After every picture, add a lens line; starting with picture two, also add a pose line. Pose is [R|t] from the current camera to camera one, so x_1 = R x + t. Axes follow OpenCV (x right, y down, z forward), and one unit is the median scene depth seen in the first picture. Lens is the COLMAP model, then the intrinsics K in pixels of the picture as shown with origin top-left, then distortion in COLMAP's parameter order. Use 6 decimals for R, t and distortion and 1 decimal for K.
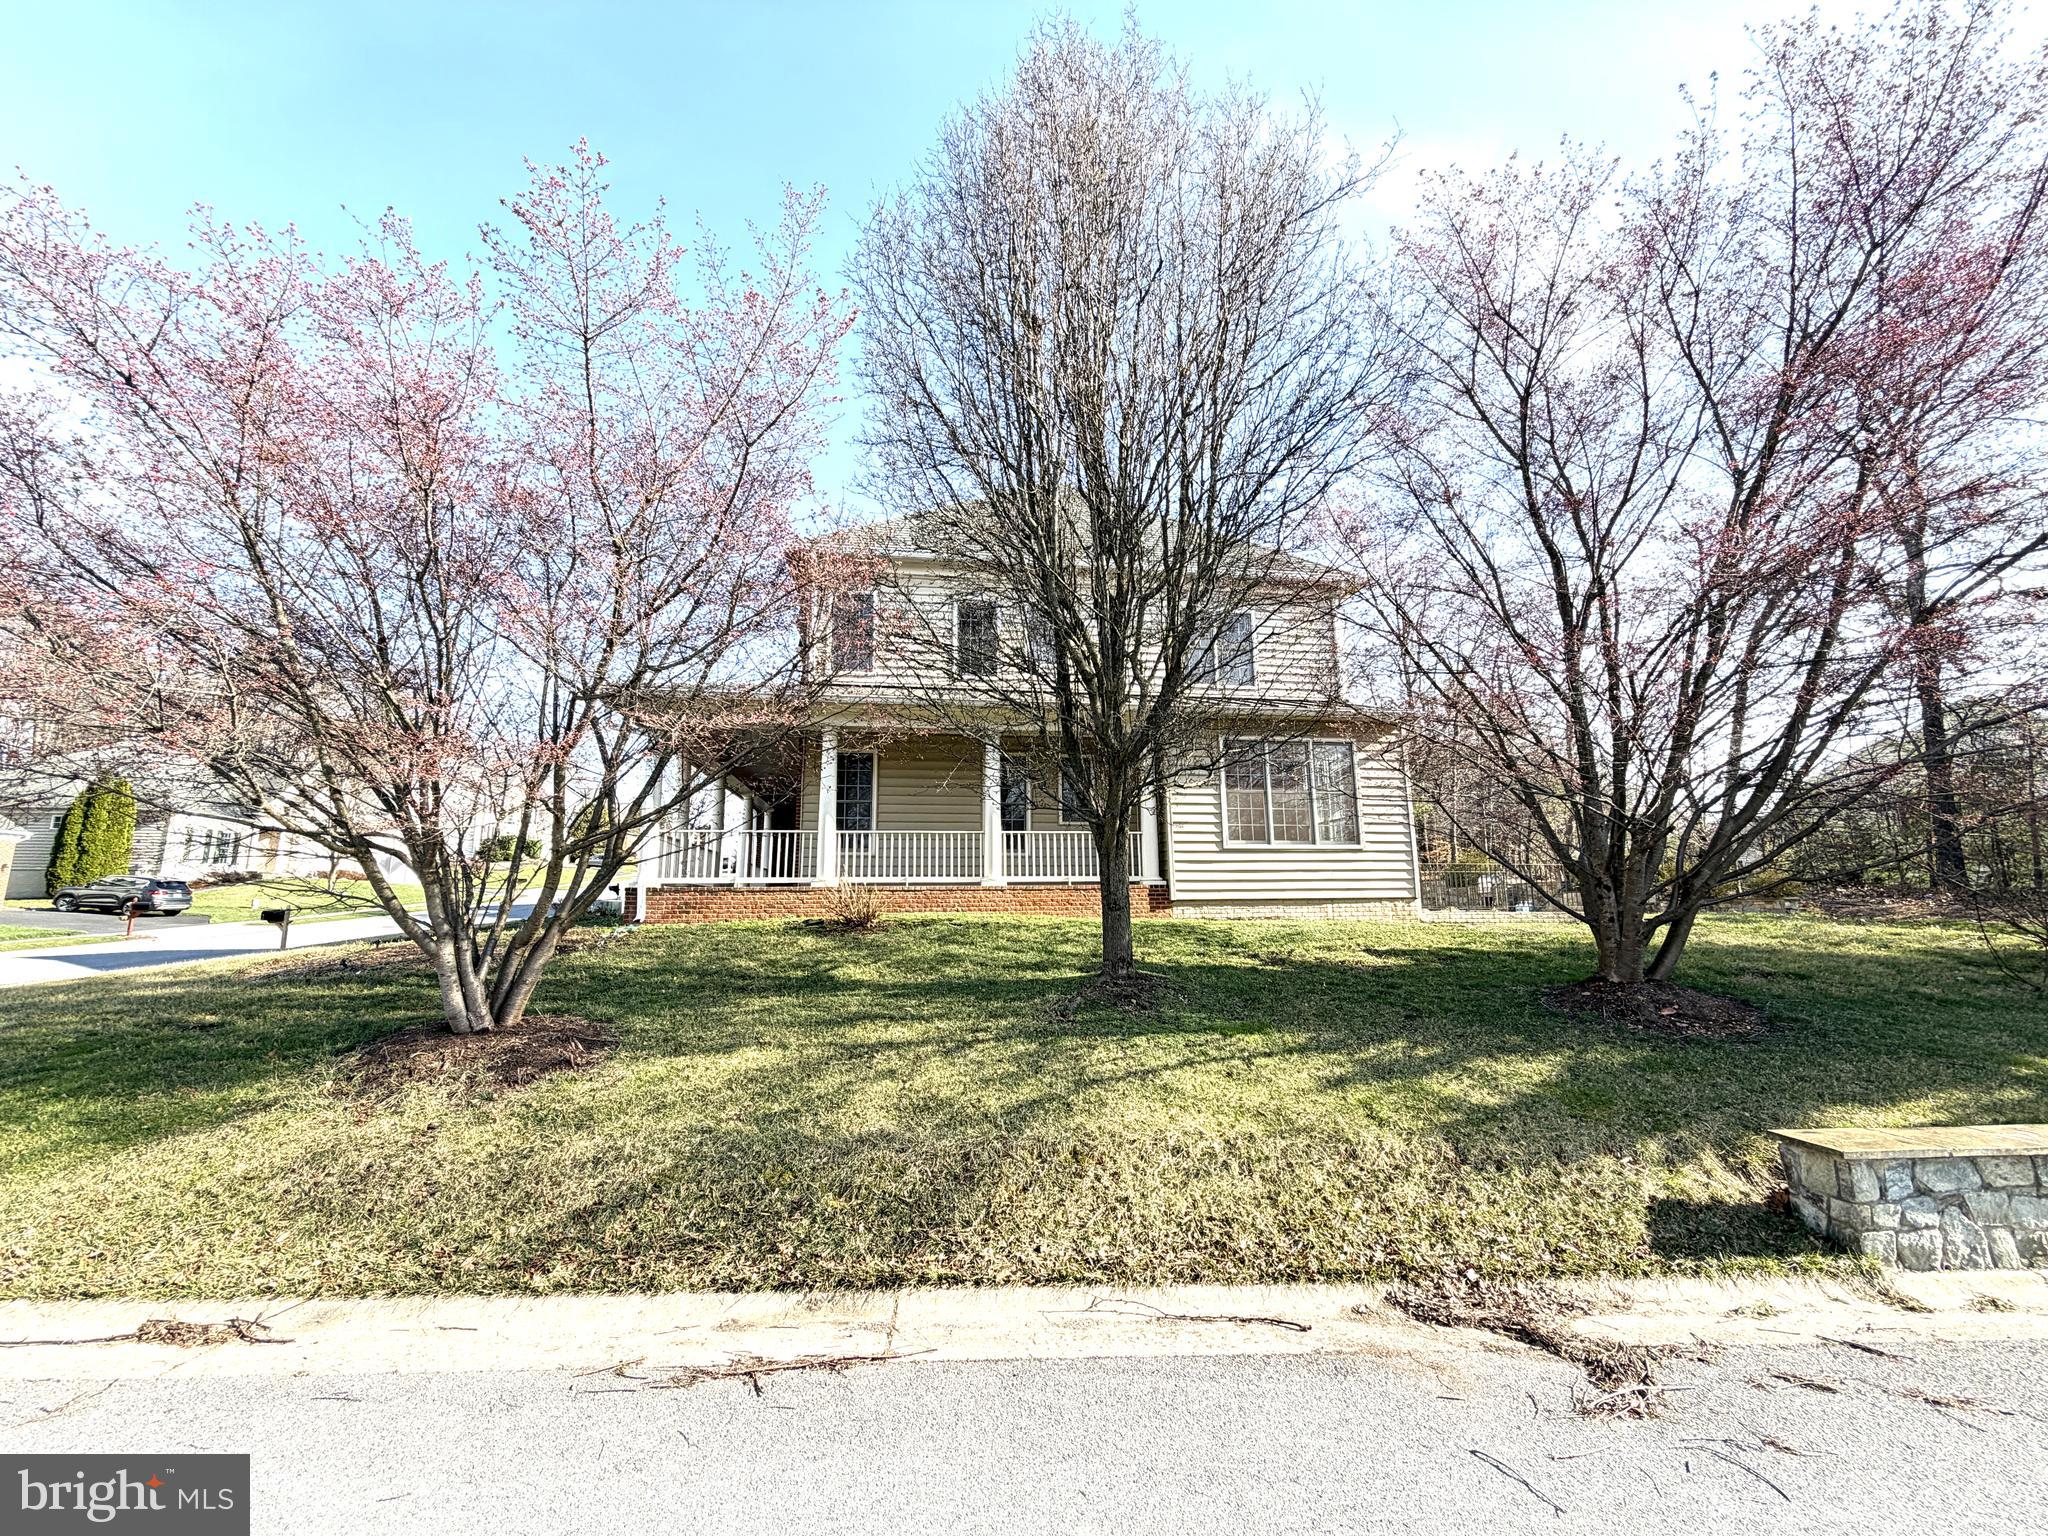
lens RADIAL K [[817.8, 0, 1012.1], [0, 817.8, 764.9], [0, 0, 1]] dist [0.000509, -0.000074]
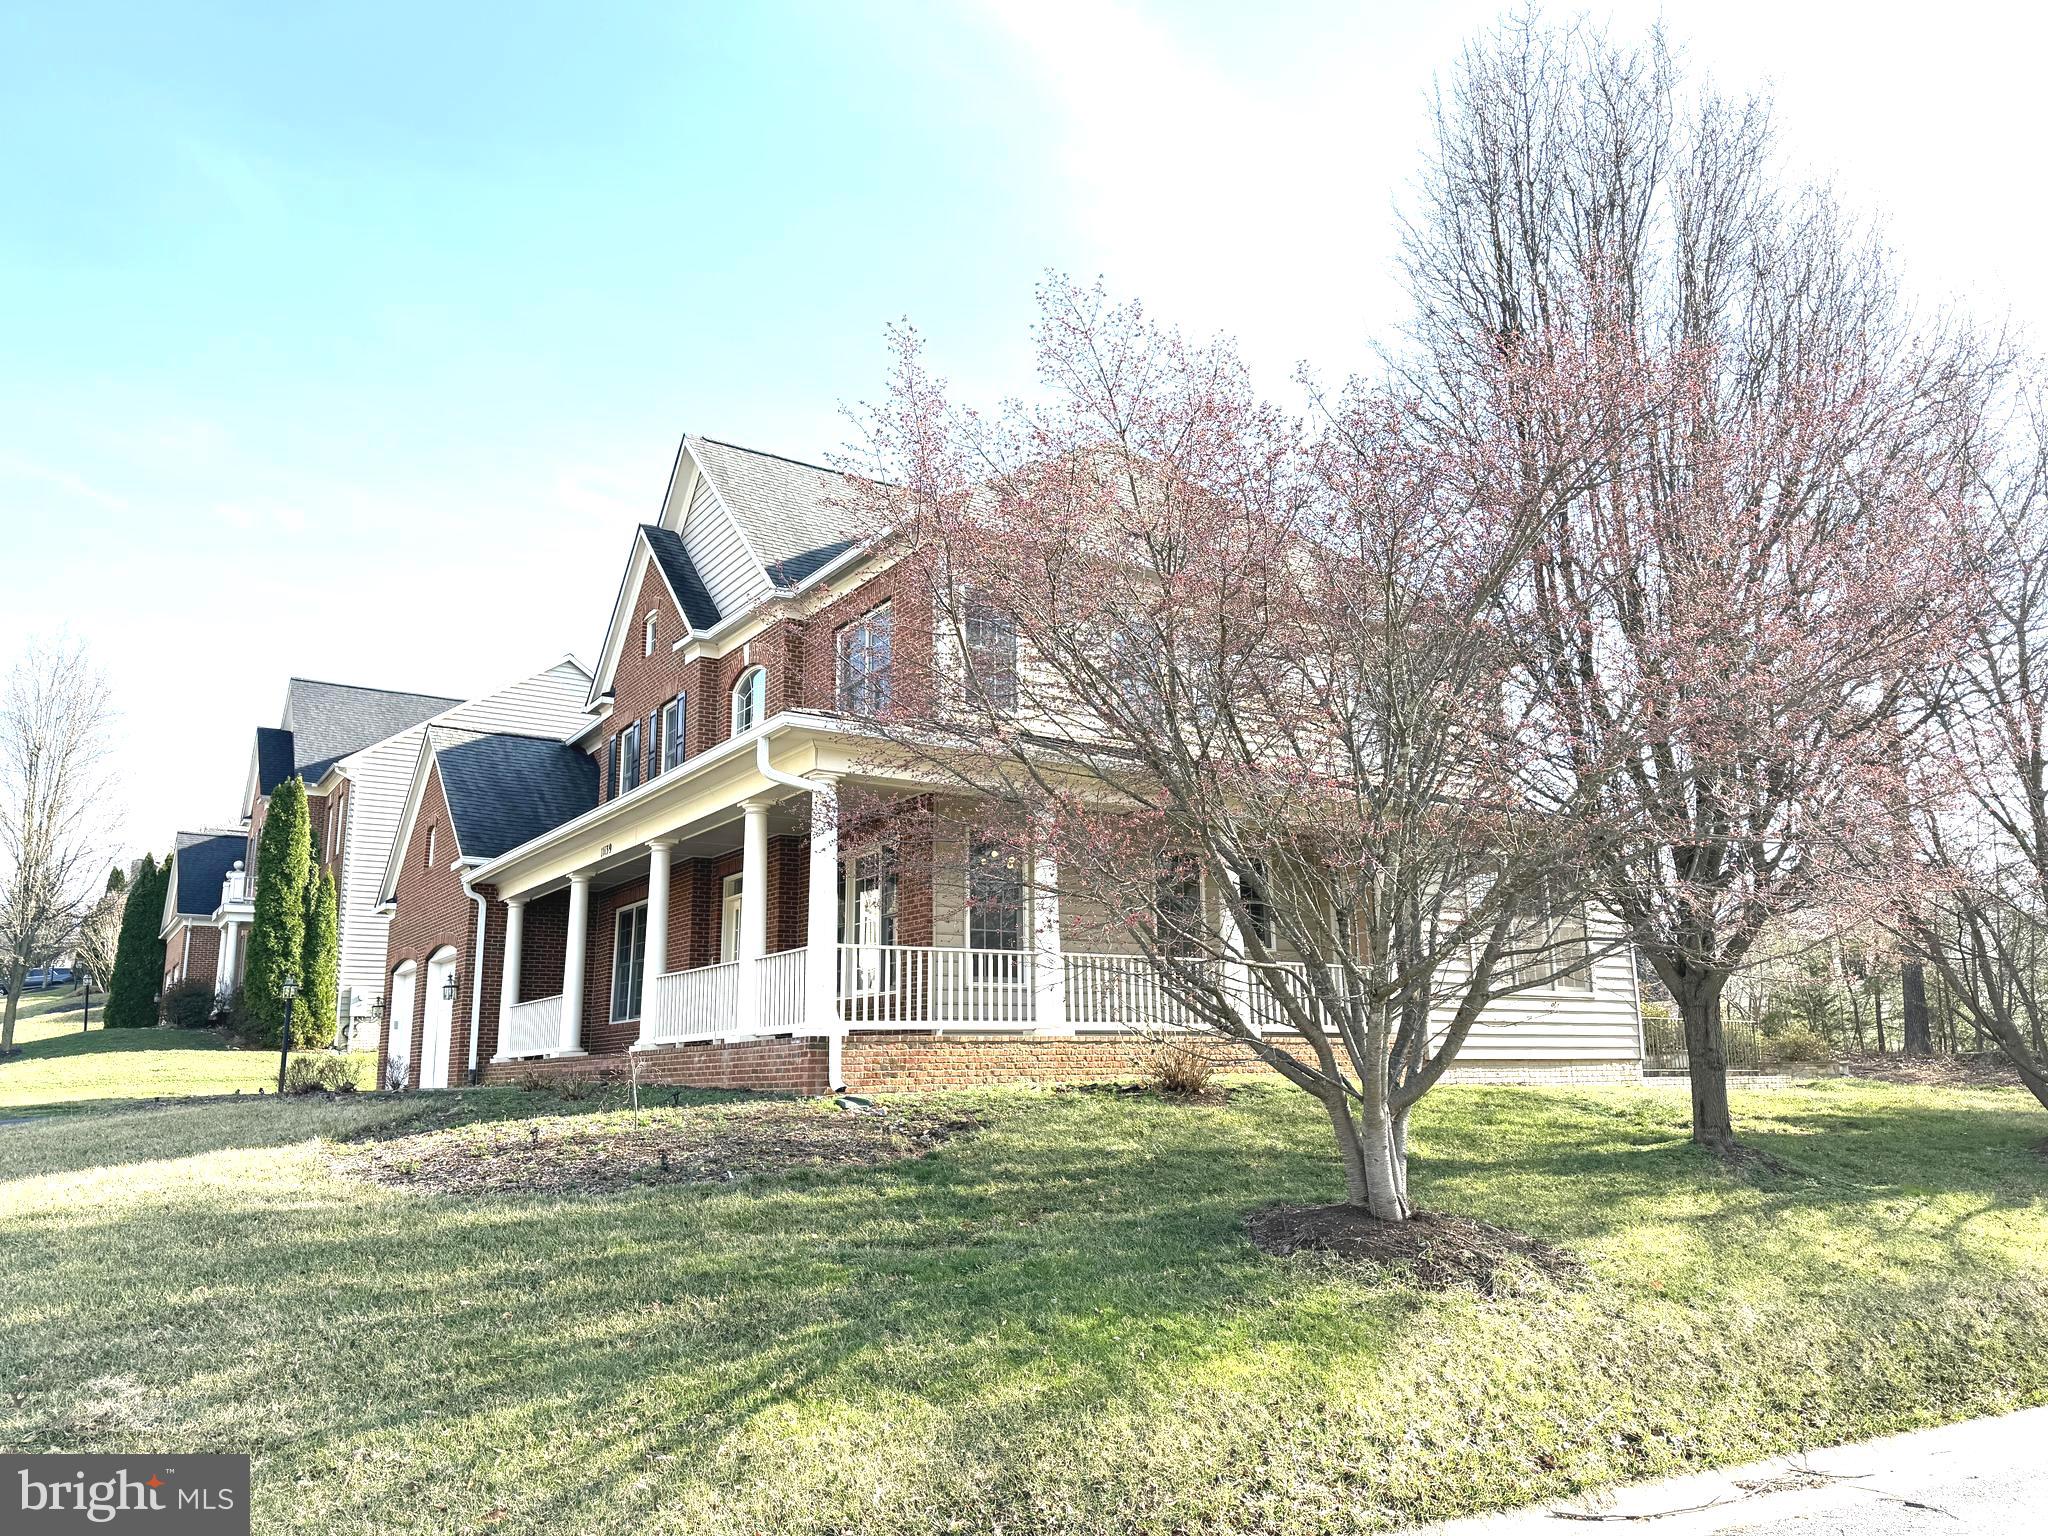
lens RADIAL K [[1441.8, 0, 1024.0], [0, 1441.8, 768.0], [0, 0, 1]] dist [0.074953, 0.000205]
pose [[0.900448, 0.088920, 0.425778, -0.701800], [-0.072622, 0.995875, -0.054396, -0.004454], [-0.428859, 0.018060, 0.903191, -0.073216]]
